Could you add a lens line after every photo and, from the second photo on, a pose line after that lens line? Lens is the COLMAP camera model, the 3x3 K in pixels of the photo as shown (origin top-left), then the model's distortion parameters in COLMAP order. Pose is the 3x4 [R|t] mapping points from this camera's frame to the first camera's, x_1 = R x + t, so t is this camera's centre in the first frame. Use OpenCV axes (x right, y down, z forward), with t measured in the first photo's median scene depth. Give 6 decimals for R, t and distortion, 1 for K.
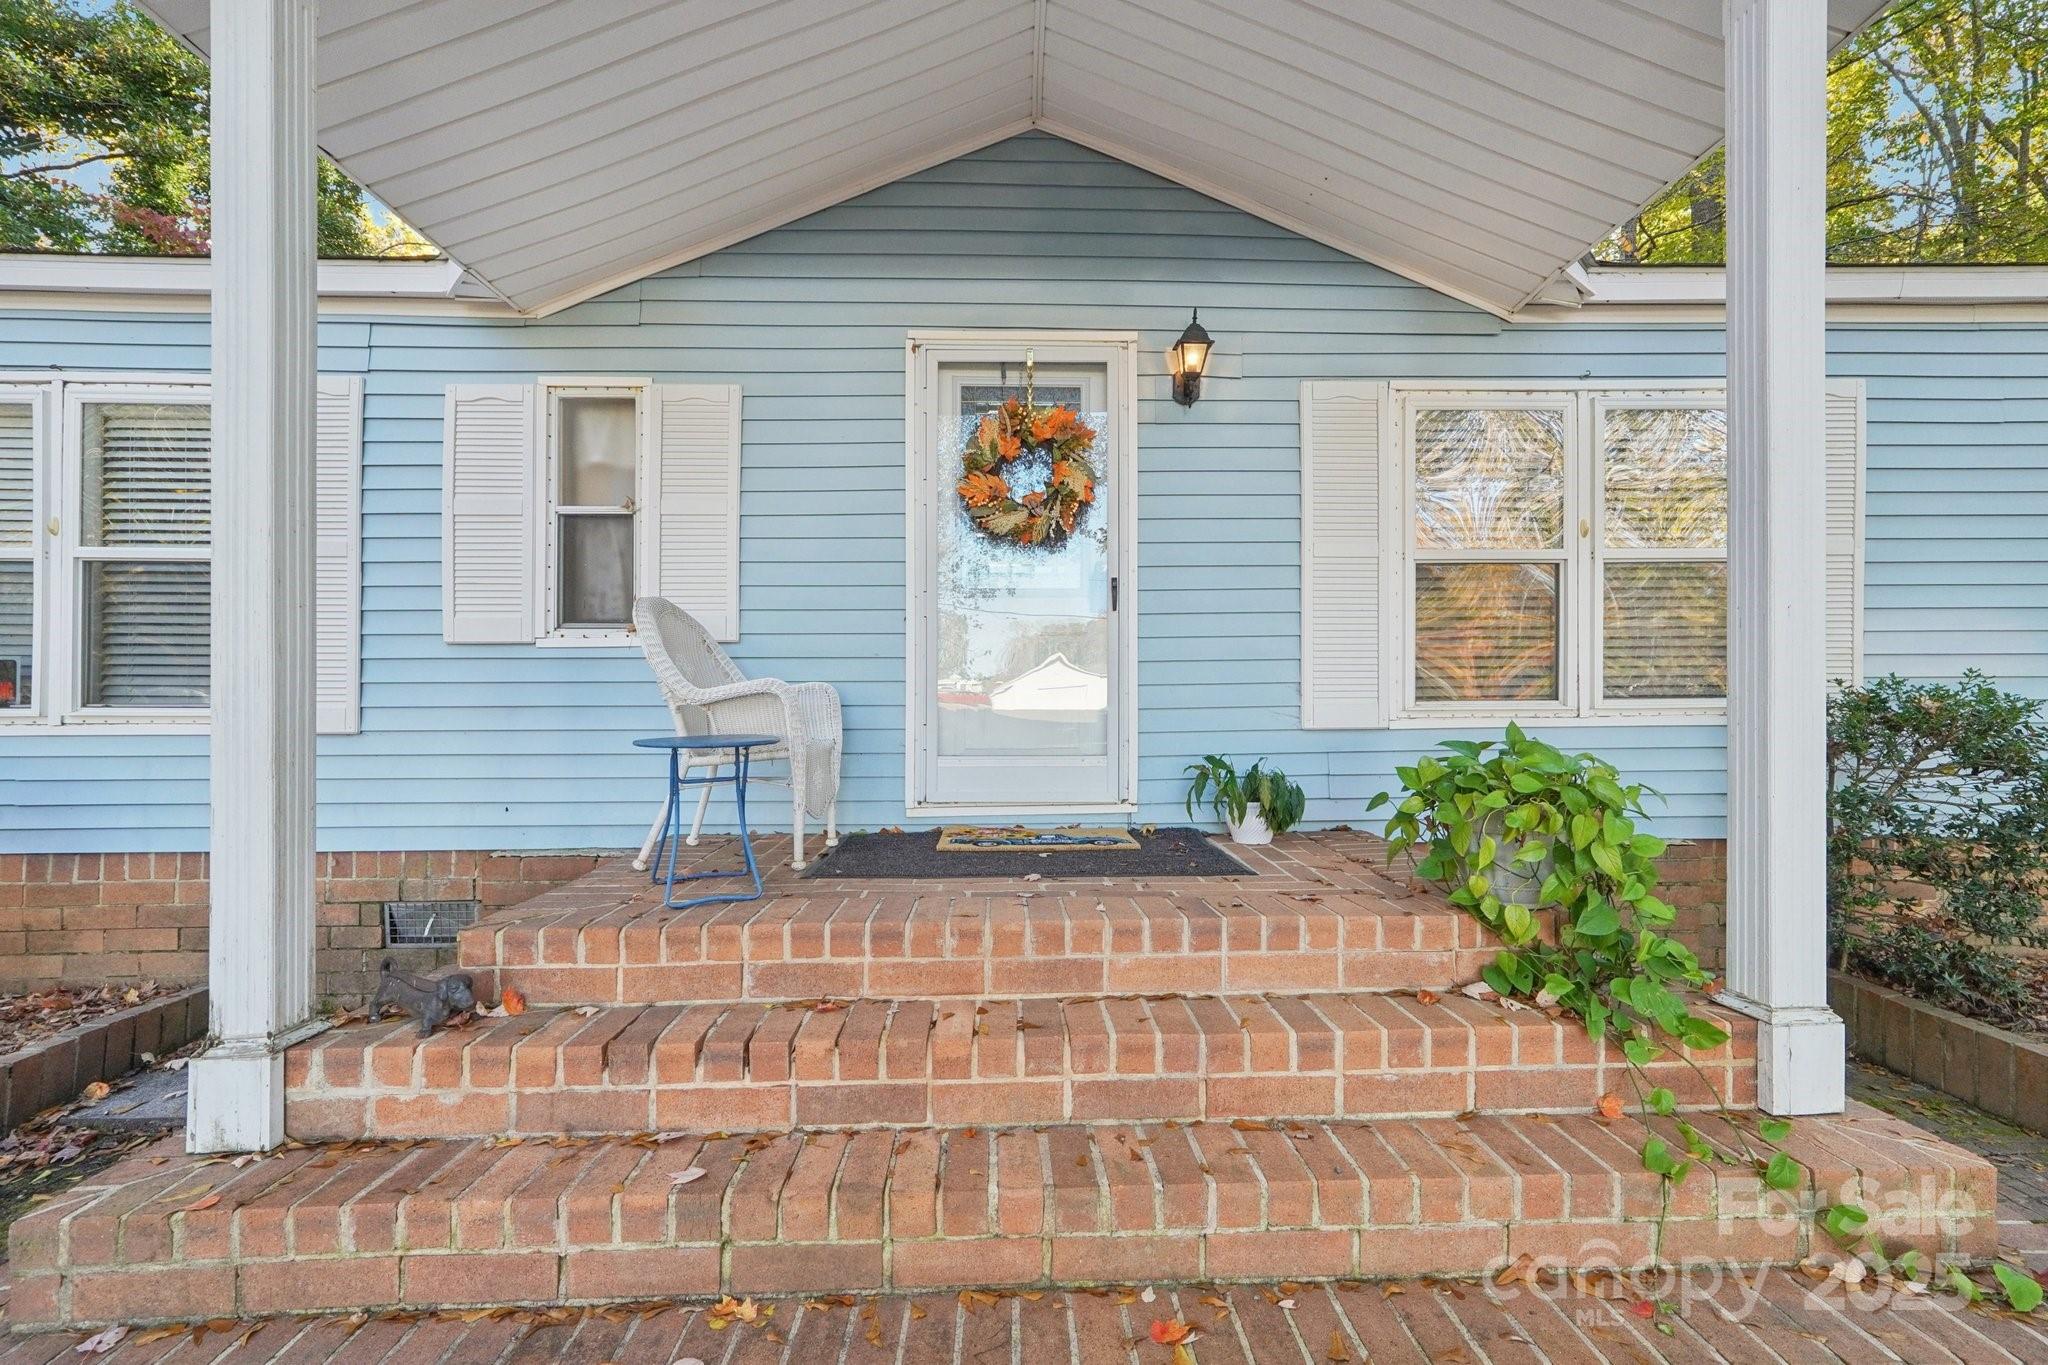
lens RADIAL K [[867.1, 0, 1019.9], [0, 867.1, 691.1], [0, 0, 1]] dist [-0.012780, 0.001067]
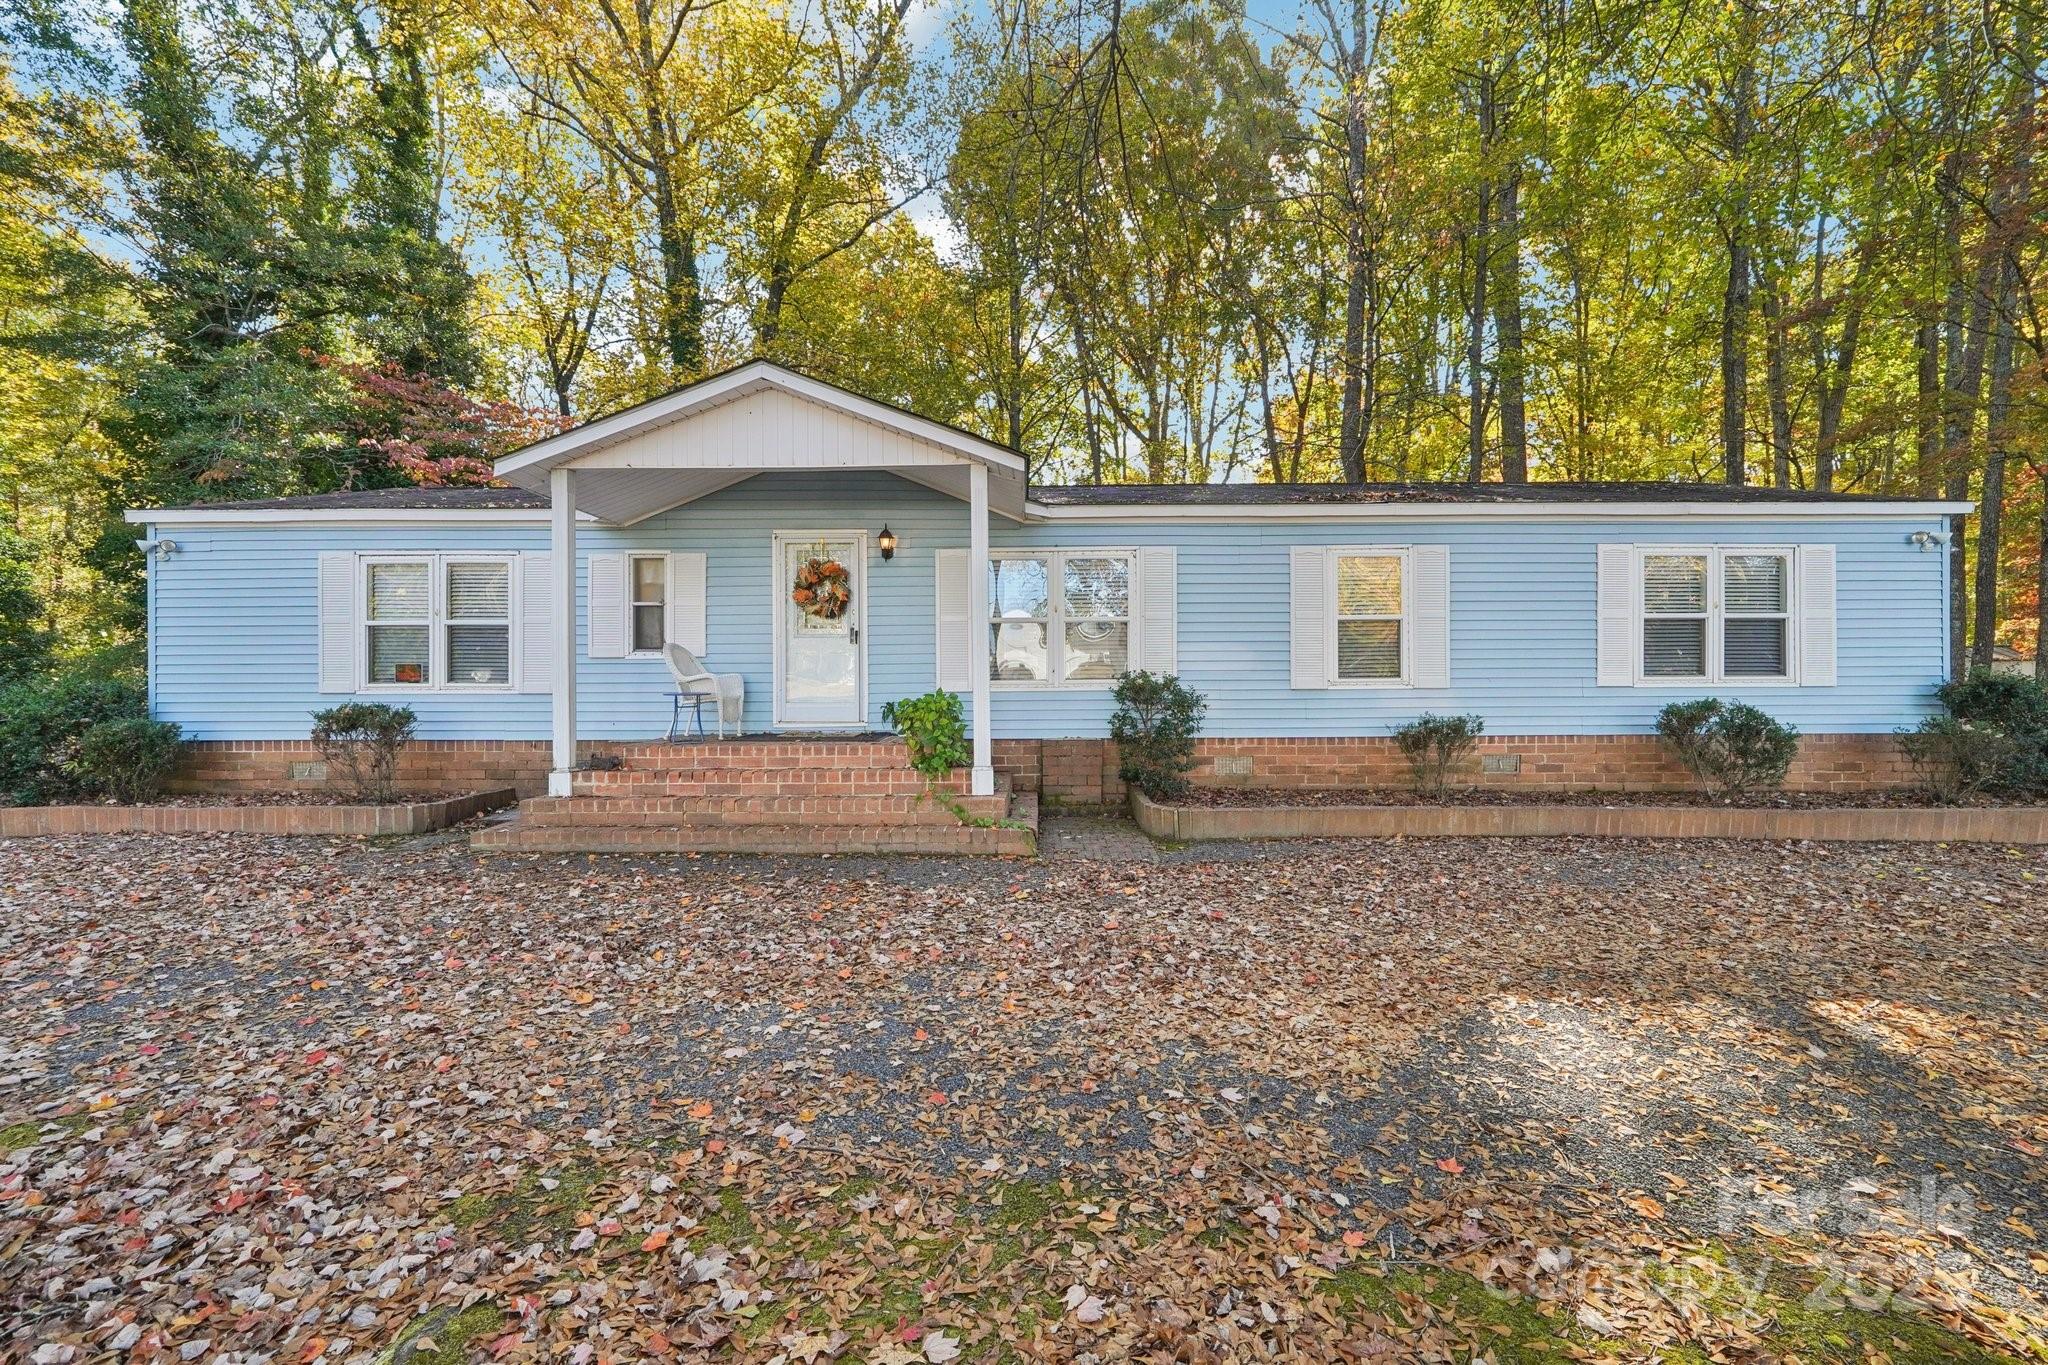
lens RADIAL K [[867.1, 0, 1027.9], [0, 867.1, 674.2], [0, 0, 1]] dist [-0.012780, 0.001067]
pose [[0.999716, 0.002345, -0.023716, 0.672185], [-0.002247, 0.999989, 0.004181, -0.020220], [0.023726, -0.004126, 0.999710, -1.489937]]
